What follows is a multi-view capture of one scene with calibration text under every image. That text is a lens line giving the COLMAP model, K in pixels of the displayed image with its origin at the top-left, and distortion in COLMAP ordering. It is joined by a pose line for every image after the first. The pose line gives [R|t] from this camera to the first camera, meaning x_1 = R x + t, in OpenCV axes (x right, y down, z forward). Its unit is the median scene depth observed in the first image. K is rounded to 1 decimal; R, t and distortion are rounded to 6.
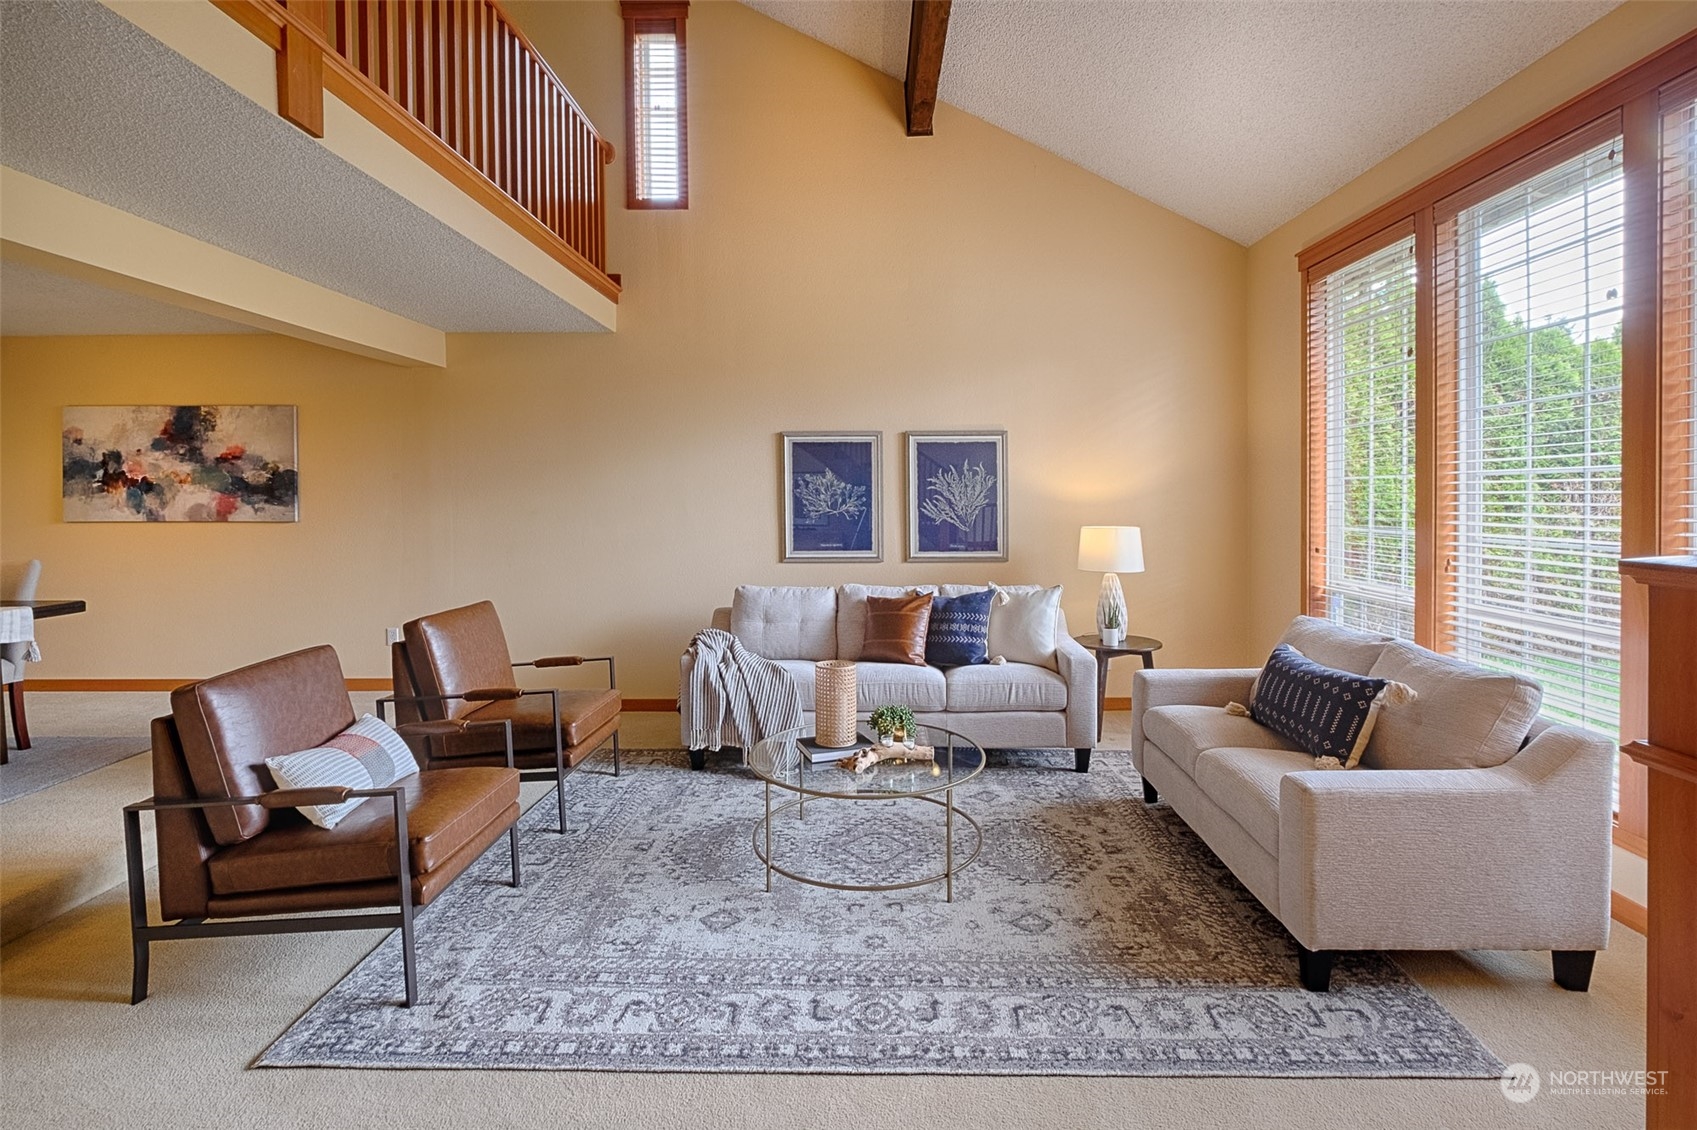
lens RADIAL K [[792.8, 0, 830.6], [0, 792.8, 493.9], [0, 0, 1]] dist [-0.005929, -0.000635]
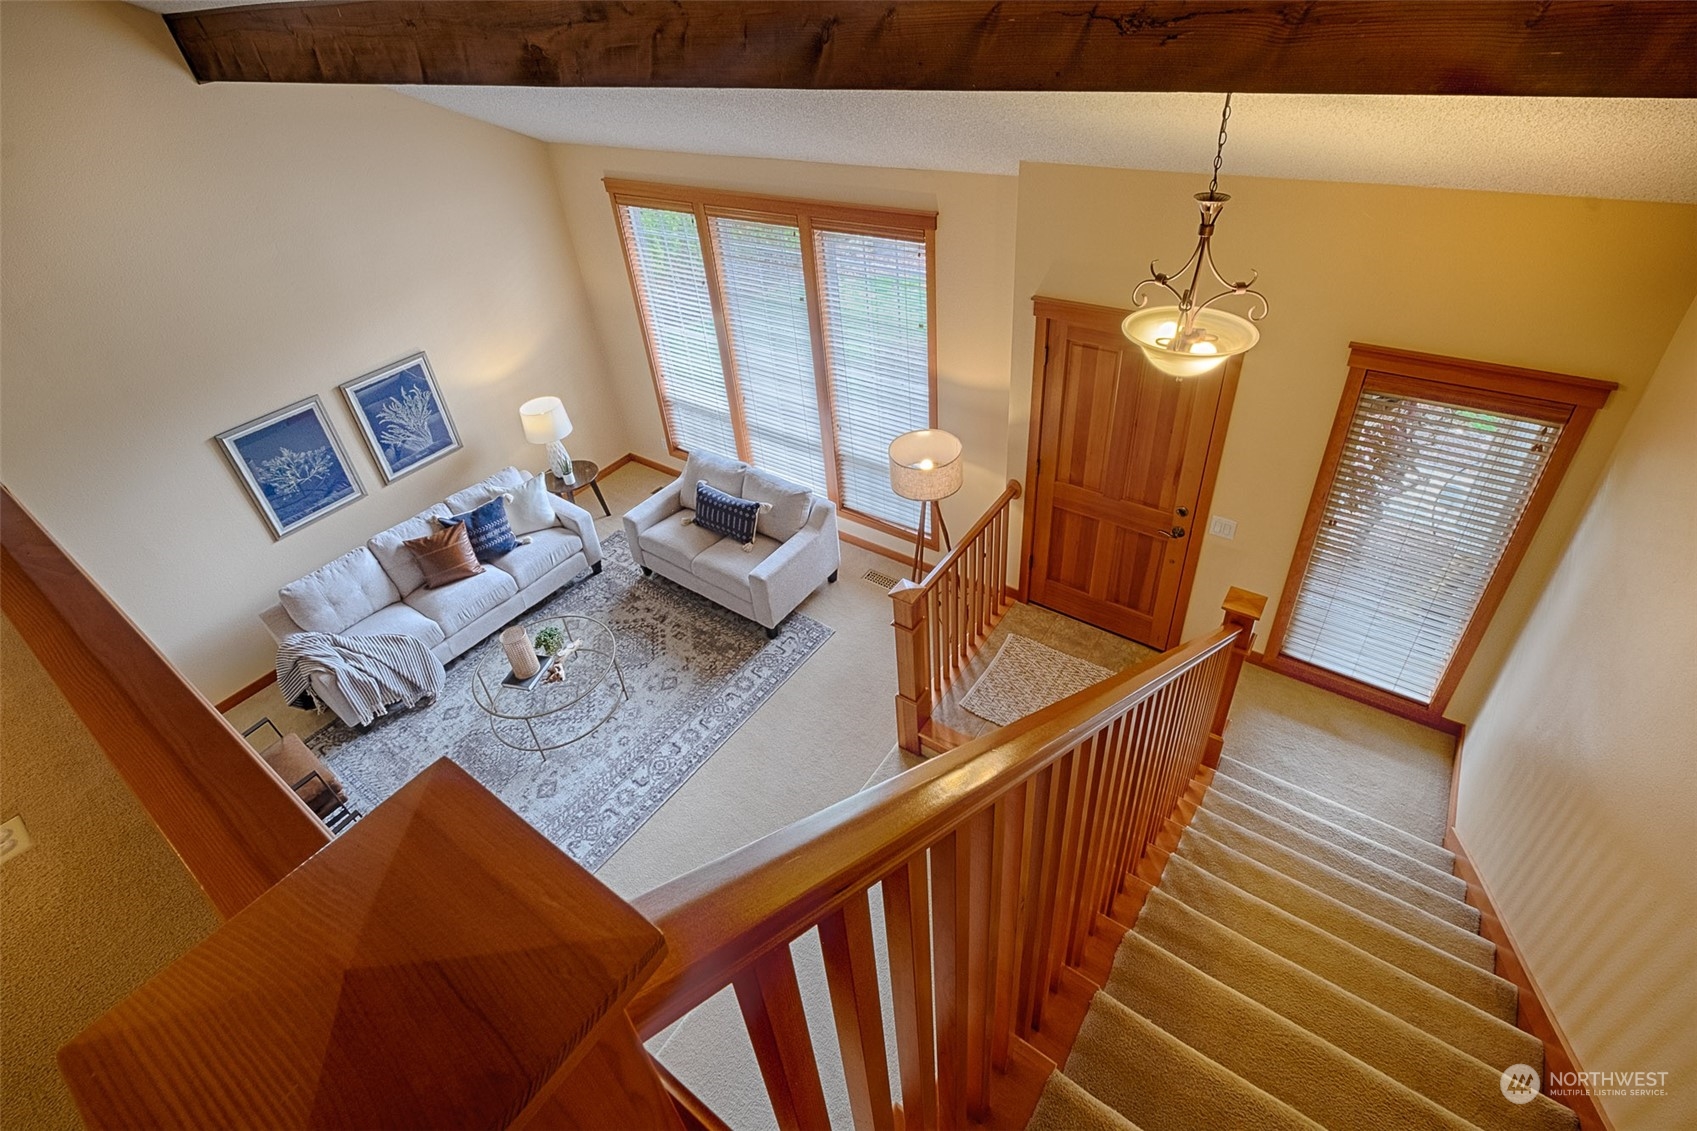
lens RADIAL K [[792.4, 0, 847.5], [0, 792.4, 534.7], [0, 0, 1]] dist [0.000577, -0.000066]
pose [[0.561436, -0.515834, 0.647074, -0.516153], [0.085045, 0.813770, 0.574932, -0.765991], [-0.823139, -0.267757, 0.500748, -0.270661]]
